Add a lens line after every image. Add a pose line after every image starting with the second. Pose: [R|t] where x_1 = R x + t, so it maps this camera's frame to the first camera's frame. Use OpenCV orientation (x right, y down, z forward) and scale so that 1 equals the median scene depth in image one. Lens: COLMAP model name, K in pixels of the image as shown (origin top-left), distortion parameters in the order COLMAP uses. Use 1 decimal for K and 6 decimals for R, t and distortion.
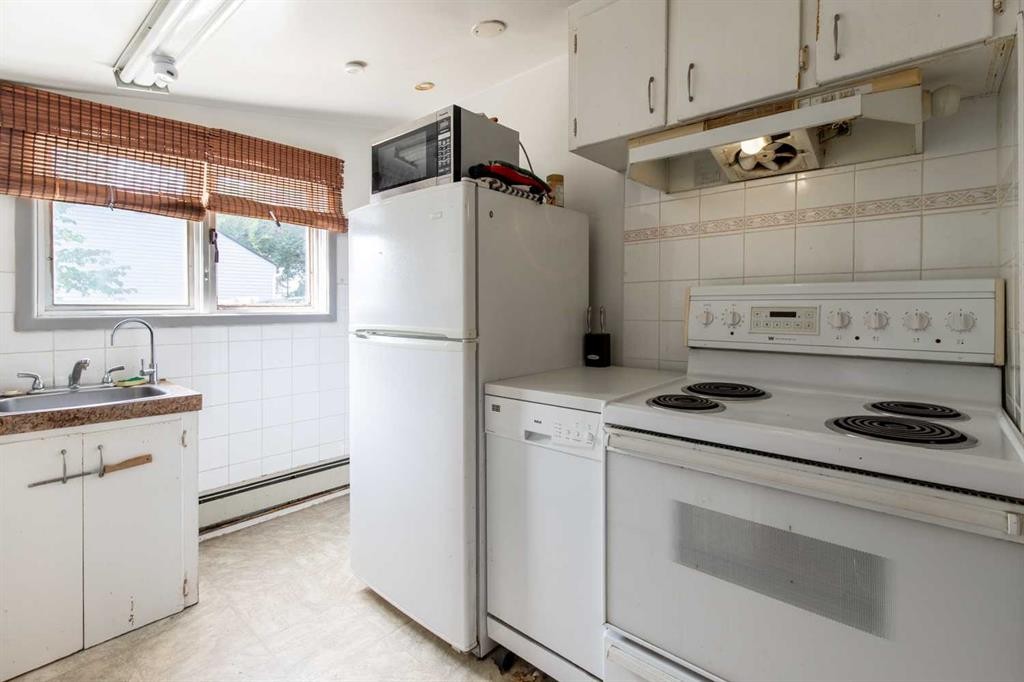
lens RADIAL K [[482.6, 0, 514.6], [0, 482.6, 317.0], [0, 0, 1]] dist [0.000168, 0.000250]
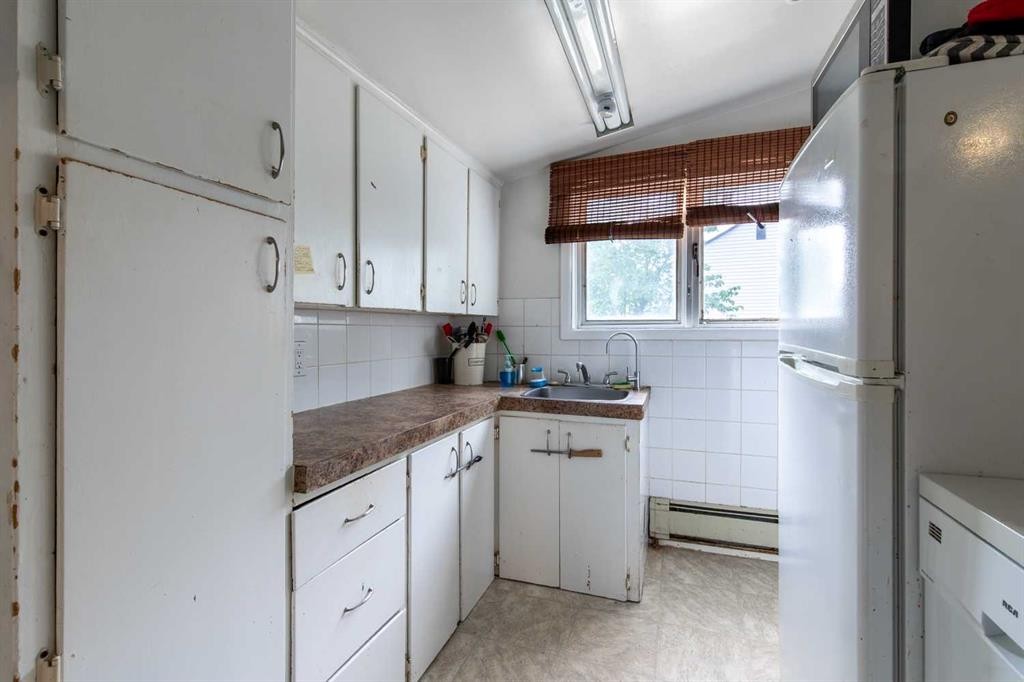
lens RADIAL K [[470.2, 0, 511.8], [0, 470.2, 334.0], [0, 0, 1]] dist [0.002525, 0.000291]
pose [[0.369237, 0.016766, -0.929184, 0.179200], [-0.012427, 0.999837, 0.013103, -0.002980], [0.929252, 0.006709, 0.369385, 0.348549]]
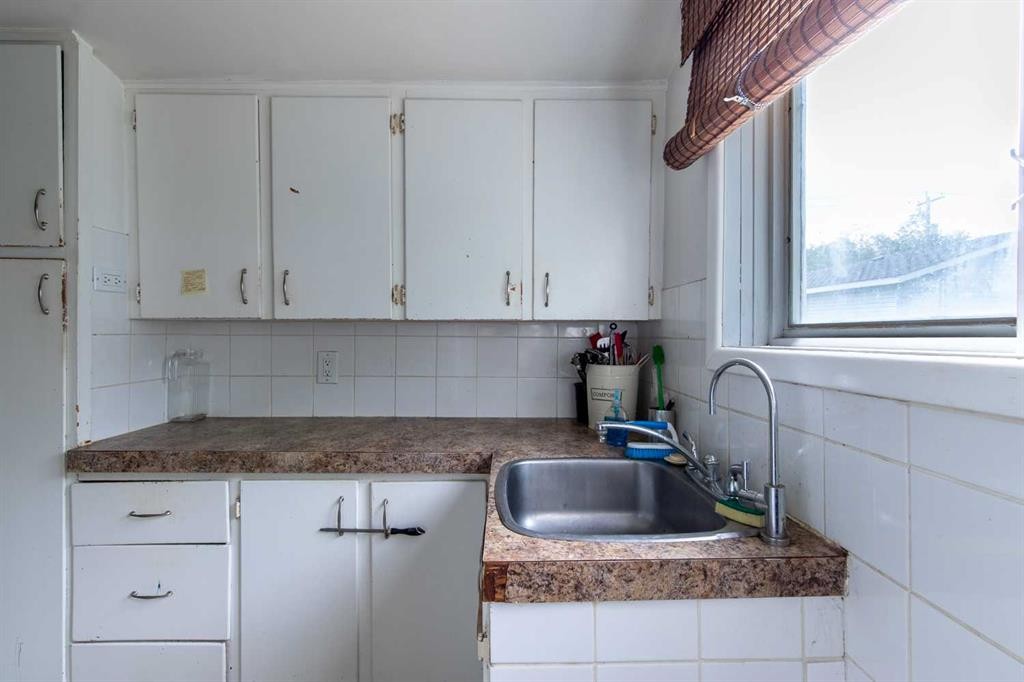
lens RADIAL K [[470.2, 0, 511.8], [0, 470.2, 334.0], [0, 0, 1]] dist [0.002525, 0.000291]
pose [[-0.737483, 0.005995, -0.675339, -0.396385], [-0.006422, 0.999853, 0.015889, -0.023883], [0.675335, 0.016055, -0.737336, 1.226079]]
